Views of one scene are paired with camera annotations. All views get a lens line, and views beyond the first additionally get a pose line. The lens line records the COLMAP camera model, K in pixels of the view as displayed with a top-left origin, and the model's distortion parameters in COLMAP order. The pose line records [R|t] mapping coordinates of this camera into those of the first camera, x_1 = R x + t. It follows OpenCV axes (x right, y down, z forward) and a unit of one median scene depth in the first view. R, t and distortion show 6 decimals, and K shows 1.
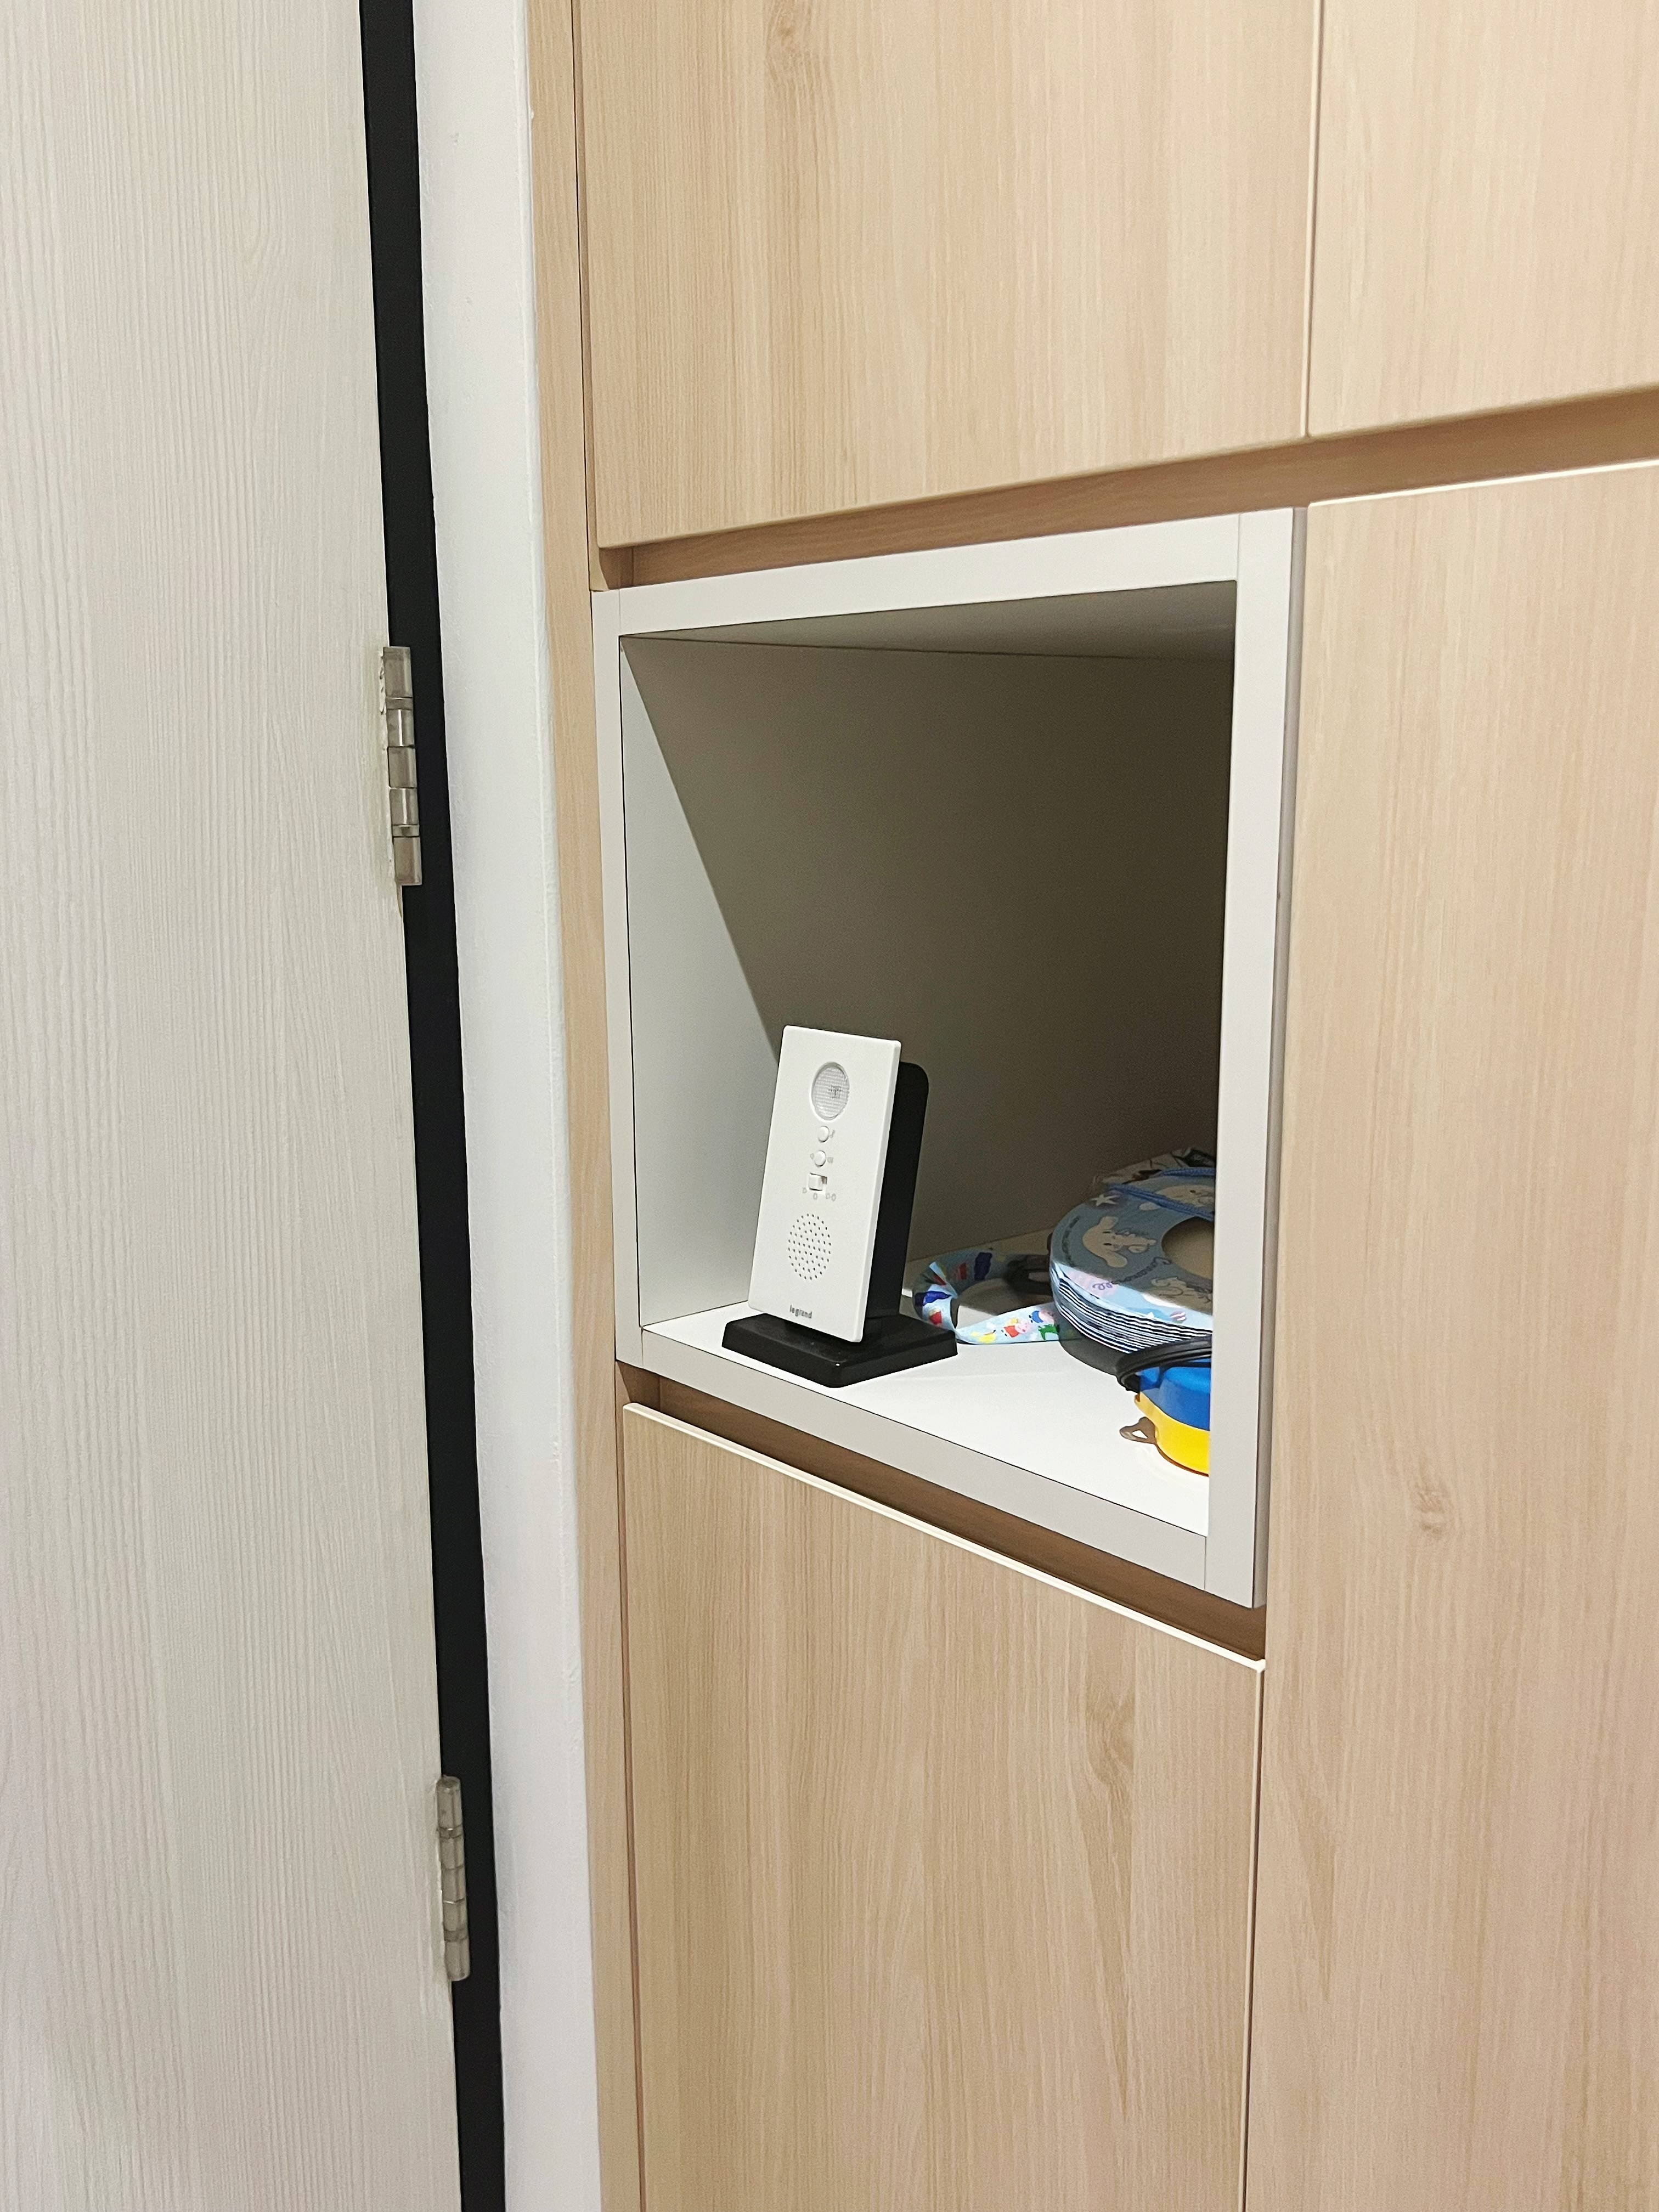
lens RADIAL K [[1918.9, 0, 829.5], [0, 1918.9, 1106.0], [0, 0, 1]] dist [0.123771, -0.169480]
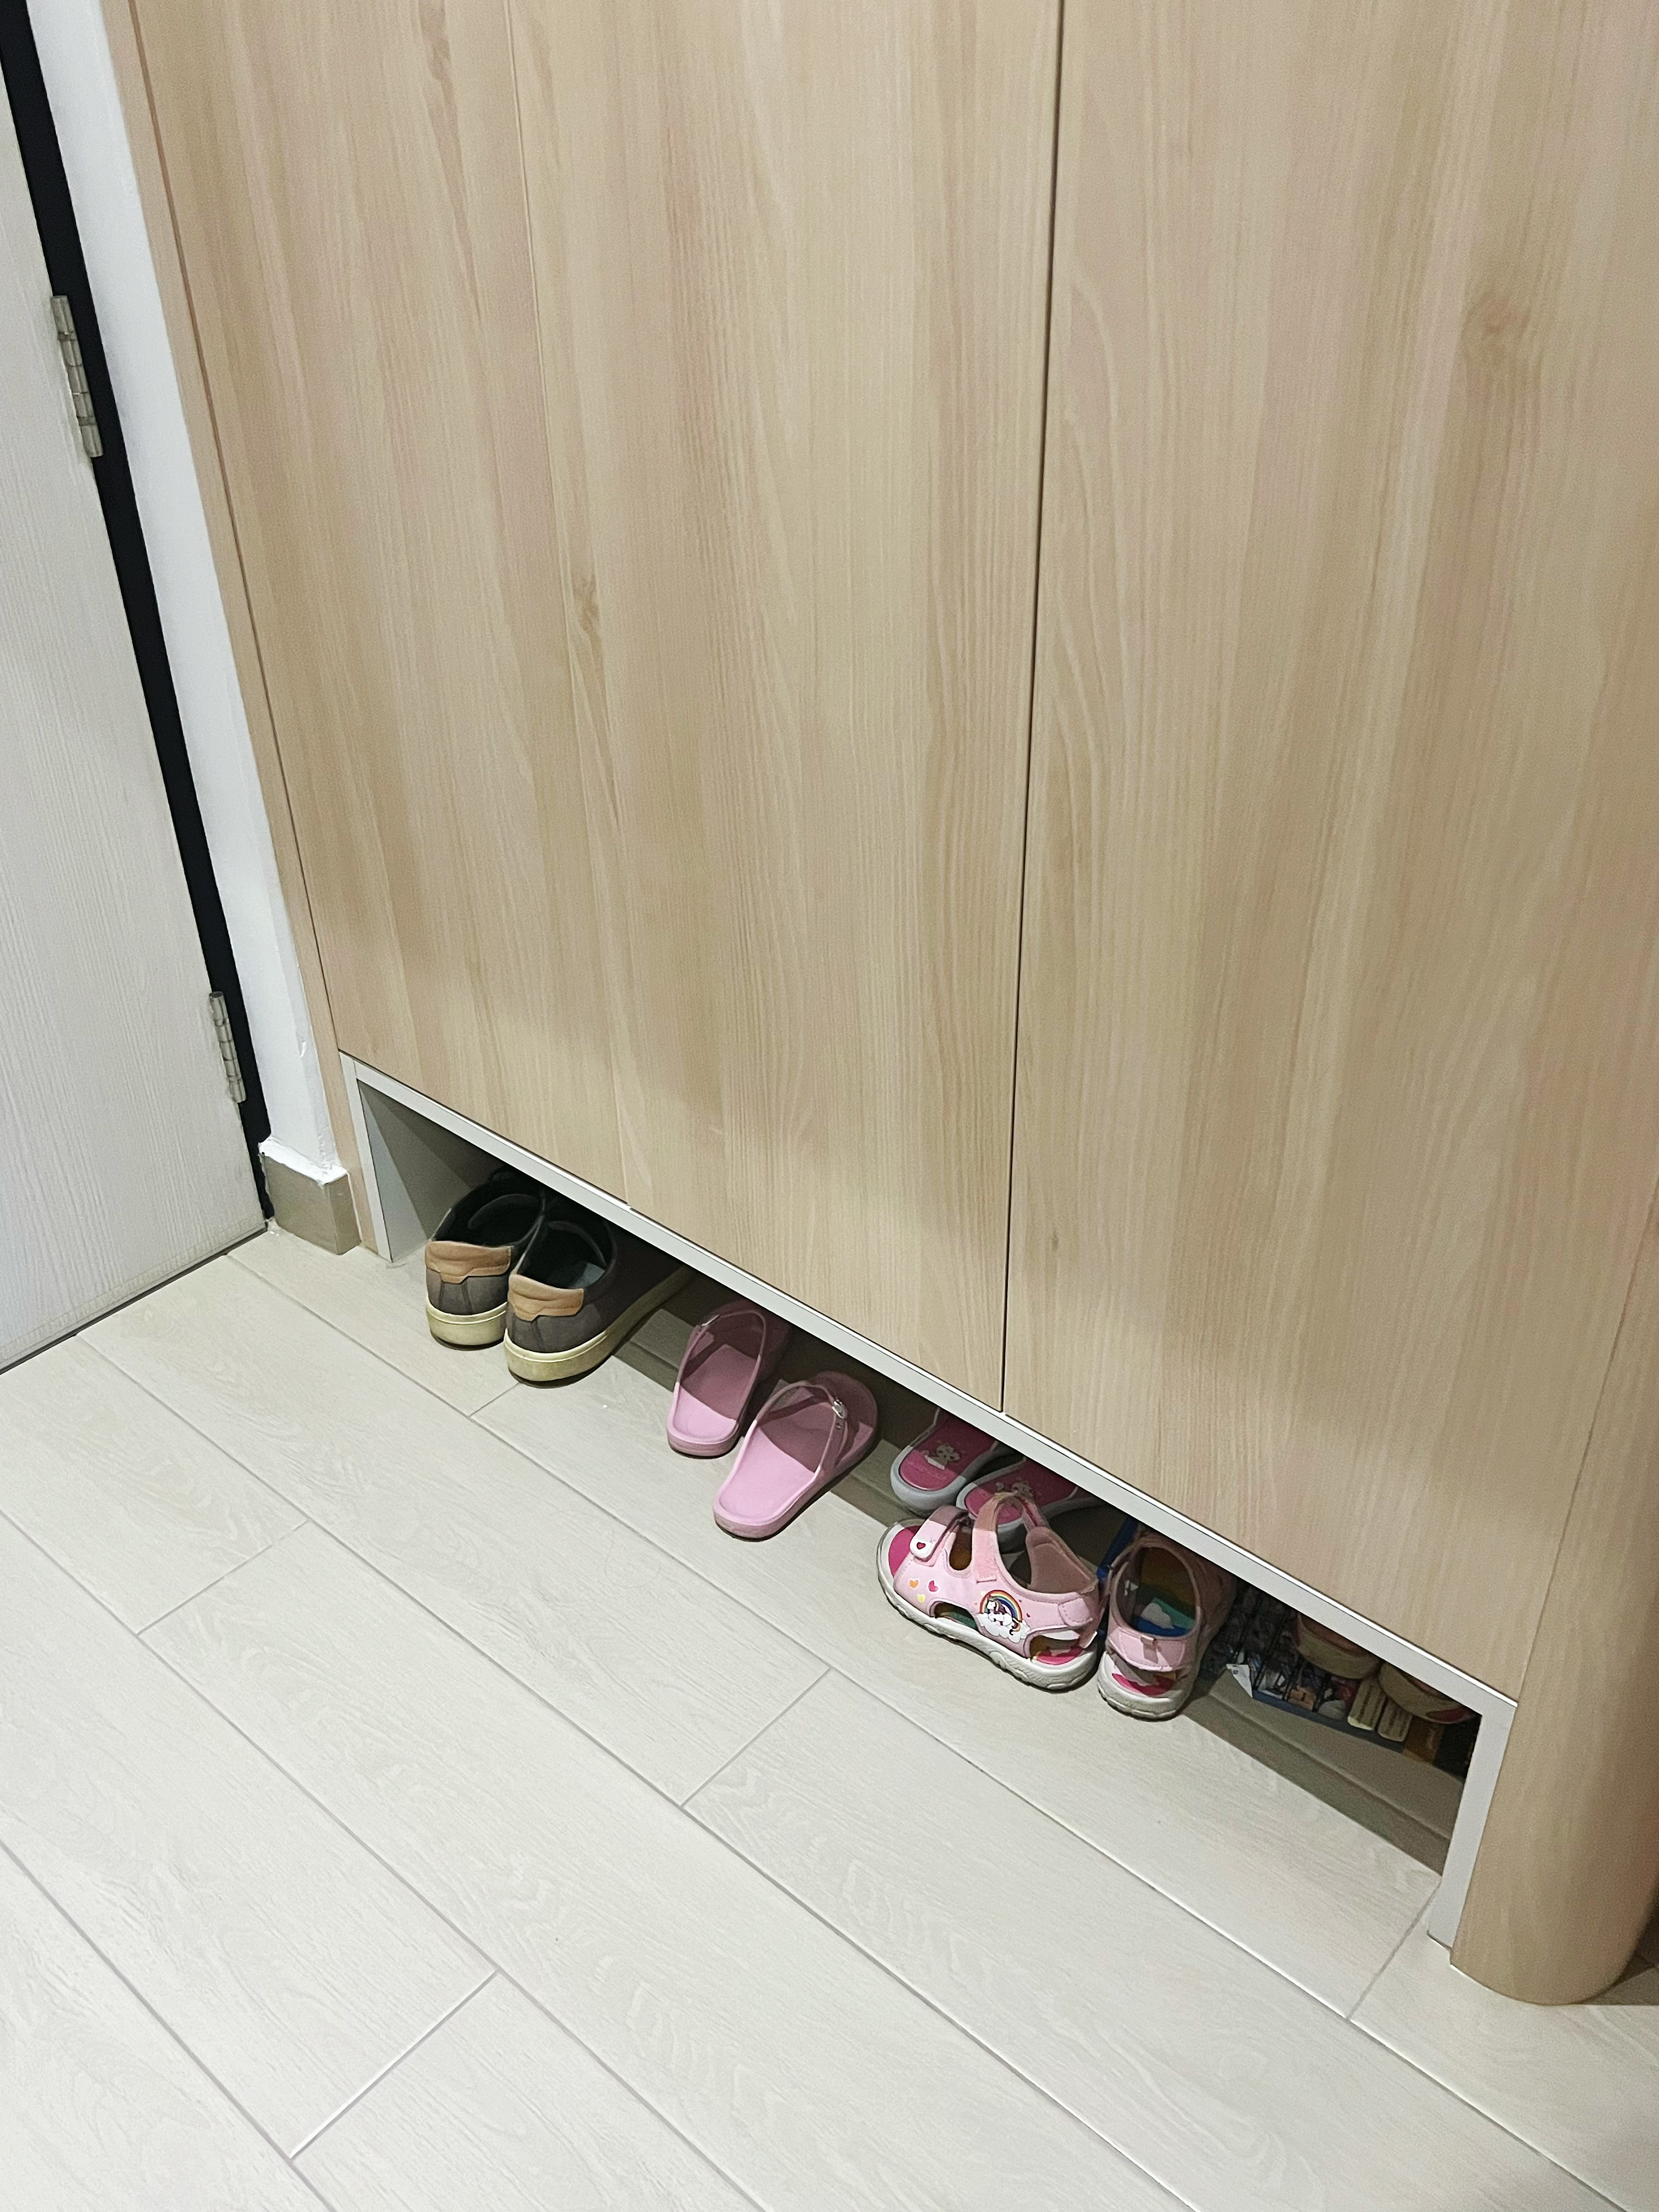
lens RADIAL K [[1918.9, 0, 829.5], [0, 1918.9, 1106.0], [0, 0, 1]] dist [0.123771, -0.169480]
pose [[0.990253, -0.081383, 0.113034, 0.168536], [0.032596, 0.924411, 0.380002, 0.423388], [-0.135416, -0.372614, 0.918053, -0.673543]]
